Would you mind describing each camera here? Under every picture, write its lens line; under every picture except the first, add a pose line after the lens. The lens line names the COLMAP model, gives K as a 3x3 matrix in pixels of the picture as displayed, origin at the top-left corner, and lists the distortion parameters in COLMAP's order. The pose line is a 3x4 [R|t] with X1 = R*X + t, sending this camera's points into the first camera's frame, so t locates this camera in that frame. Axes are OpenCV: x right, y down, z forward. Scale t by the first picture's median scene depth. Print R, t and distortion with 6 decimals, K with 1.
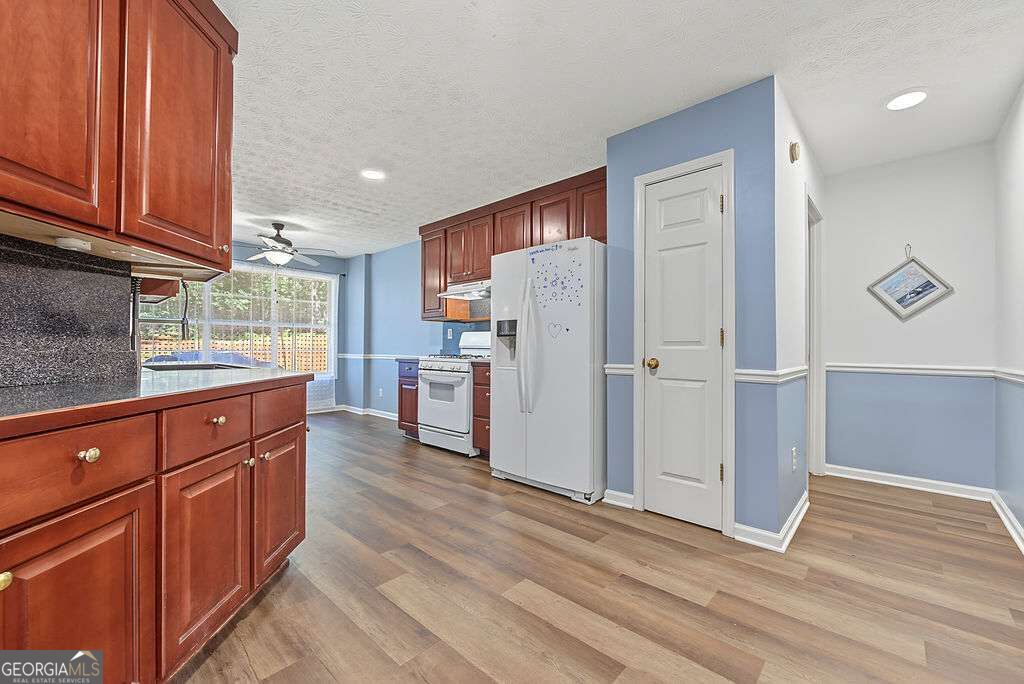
lens RADIAL K [[414.3, 0, 515.8], [0, 414.3, 343.9], [0, 0, 1]] dist [-0.001651, -0.000132]
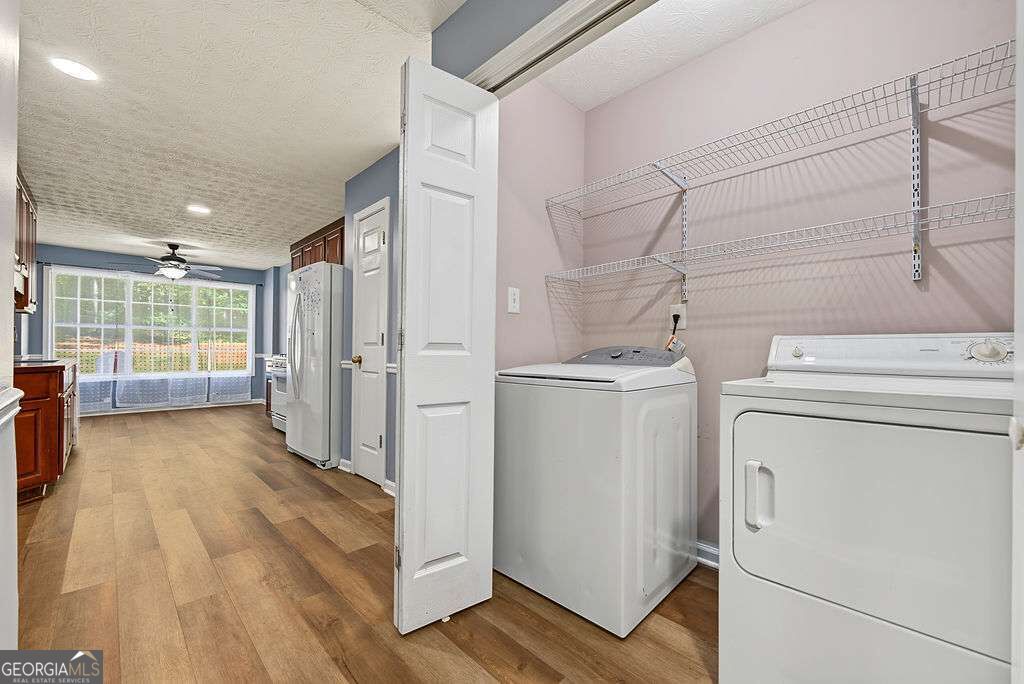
lens RADIAL K [[410.0, 0, 515.0], [0, 410.0, 347.3], [0, 0, 1]] dist [-0.001307, -0.000248]
pose [[0.999025, 0.000131, -0.044150, 0.521295], [0.000016, 0.999994, 0.003337, 0.002099], [0.044151, -0.003334, 0.999019, -0.153528]]
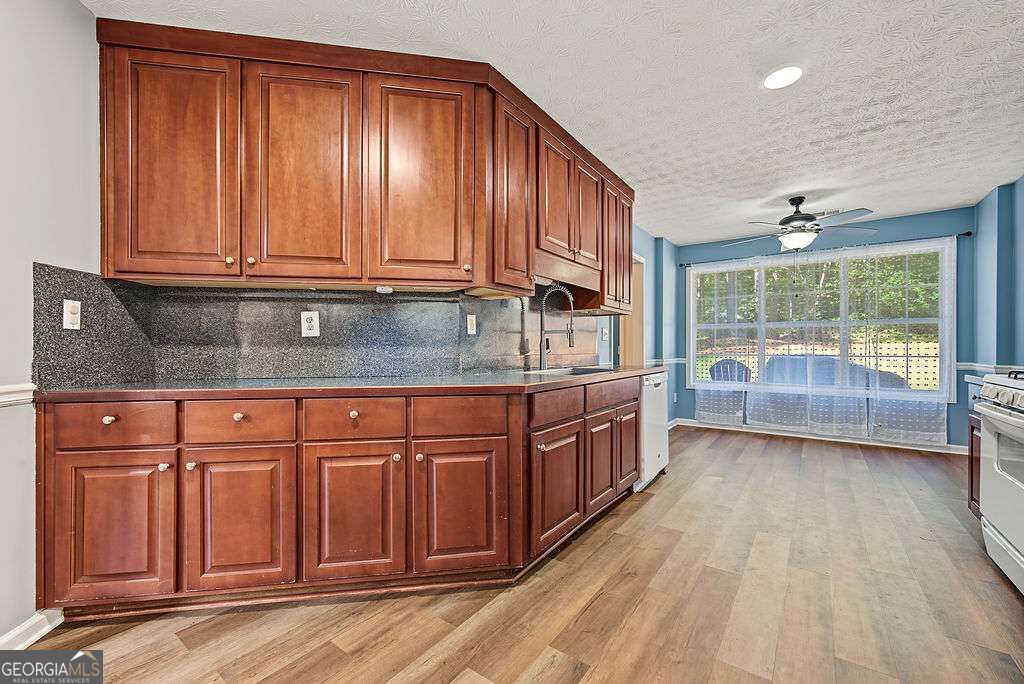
lens RADIAL K [[414.4, 0, 512.8], [0, 414.4, 348.6], [0, 0, 1]] dist [-0.001108, -0.000298]
pose [[0.109300, -0.004056, -0.994001, 0.179641], [0.008009, 0.999963, -0.003199, -0.001356], [0.993977, -0.007611, 0.109328, 0.413371]]
